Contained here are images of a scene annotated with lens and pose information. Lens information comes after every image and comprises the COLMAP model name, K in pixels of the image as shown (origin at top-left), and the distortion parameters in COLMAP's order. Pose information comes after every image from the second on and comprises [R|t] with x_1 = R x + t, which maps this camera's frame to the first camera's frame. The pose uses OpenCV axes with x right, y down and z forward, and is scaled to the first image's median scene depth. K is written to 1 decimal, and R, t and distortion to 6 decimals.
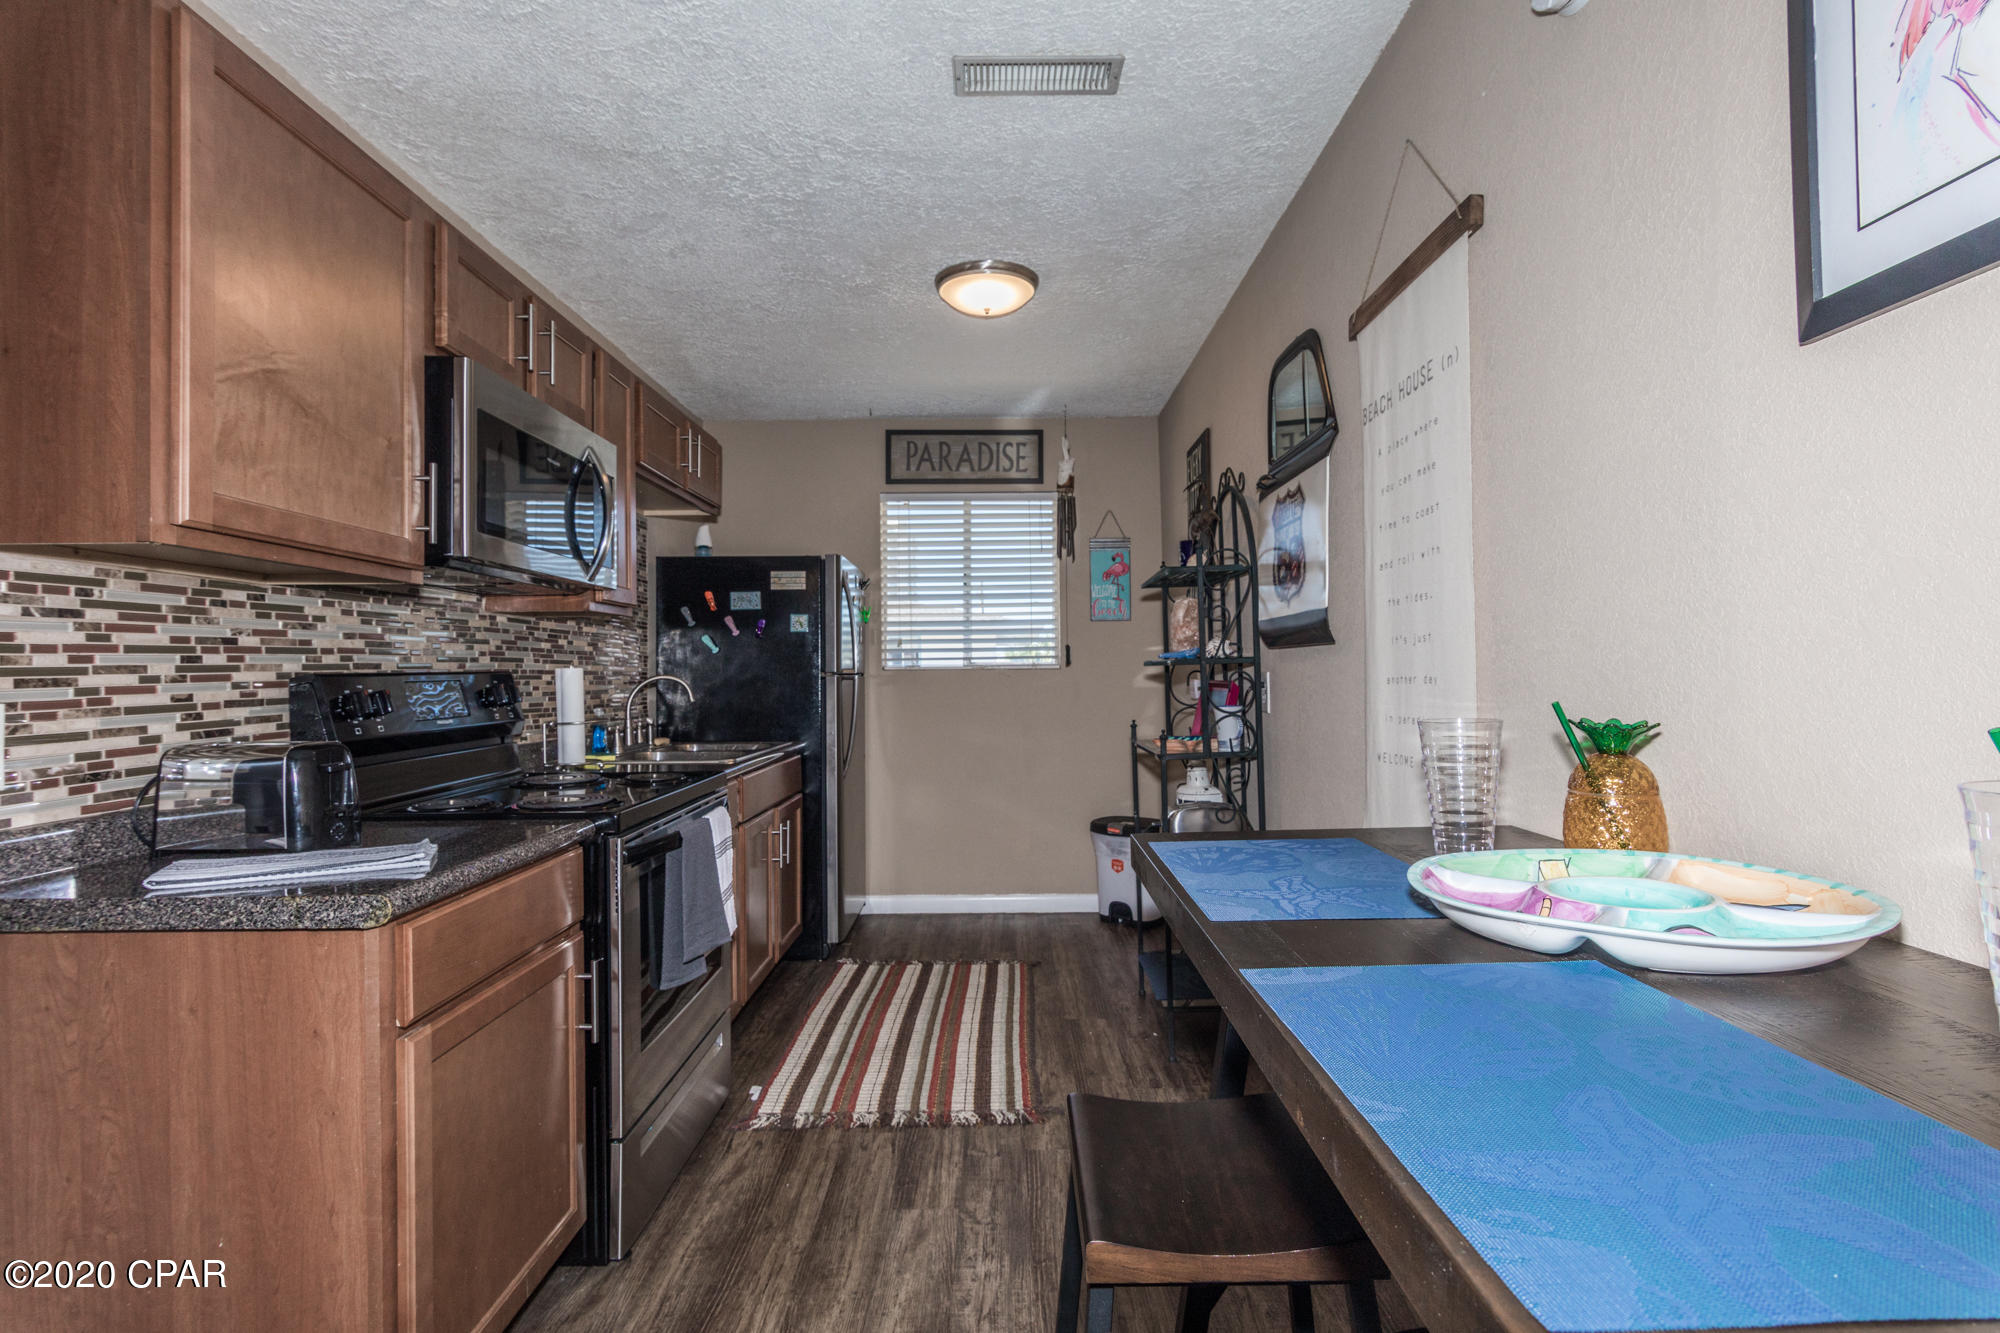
lens RADIAL K [[934.4, 0, 999.4], [0, 934.4, 663.4], [0, 0, 1]] dist [0.003031, -0.000067]
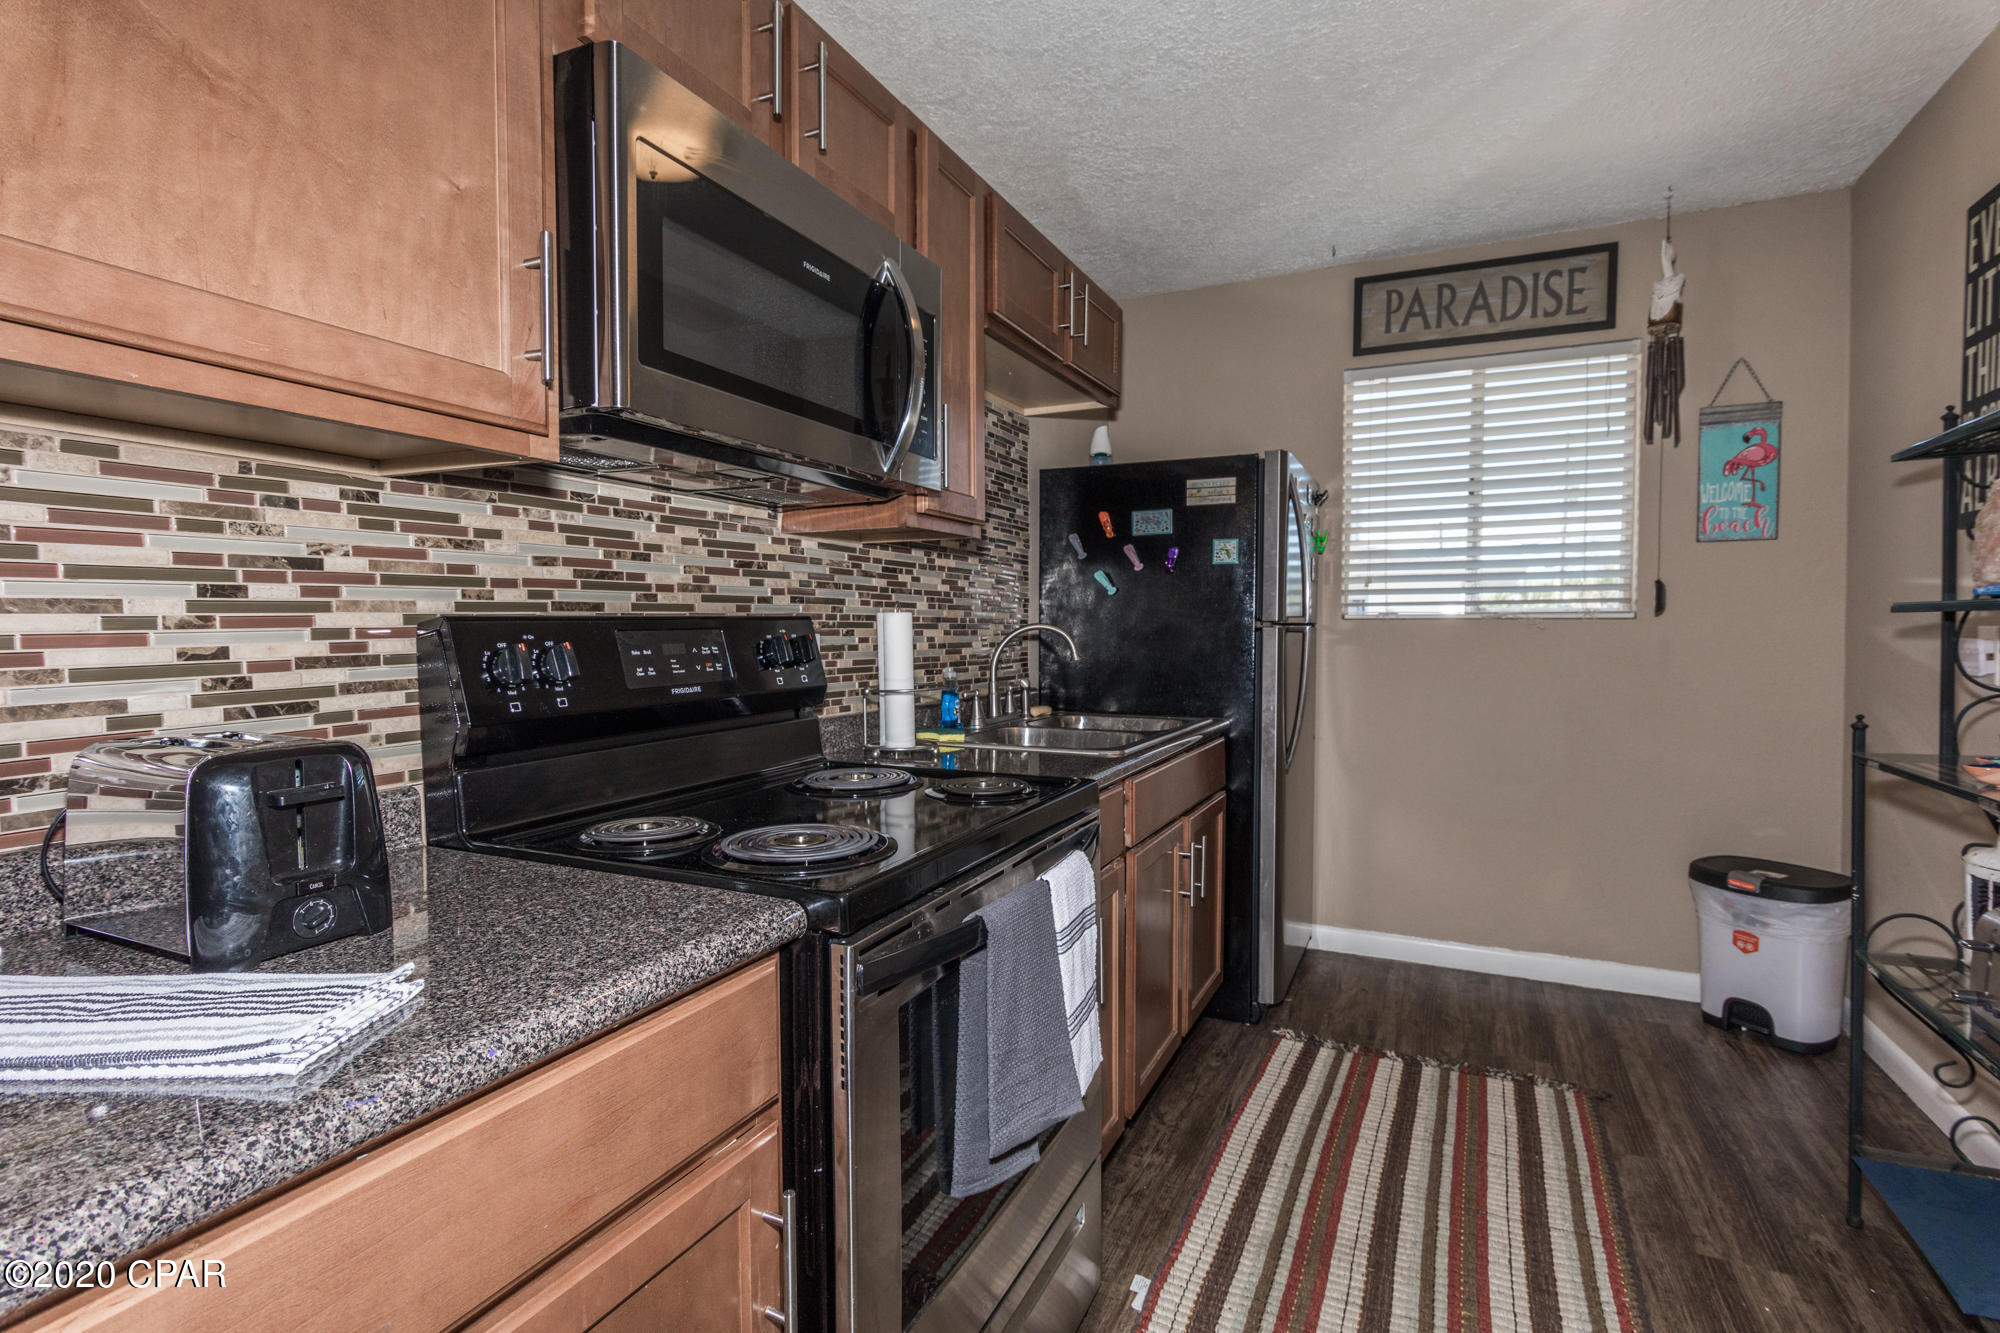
lens RADIAL K [[934.4, 0, 999.4], [0, 934.4, 663.4], [0, 0, 1]] dist [0.003031, -0.000067]
pose [[0.898688, 0.025827, -0.437828, -0.068873], [-0.002498, 0.998550, 0.053775, 0.004686], [0.438582, -0.047233, 0.897449, 0.351079]]
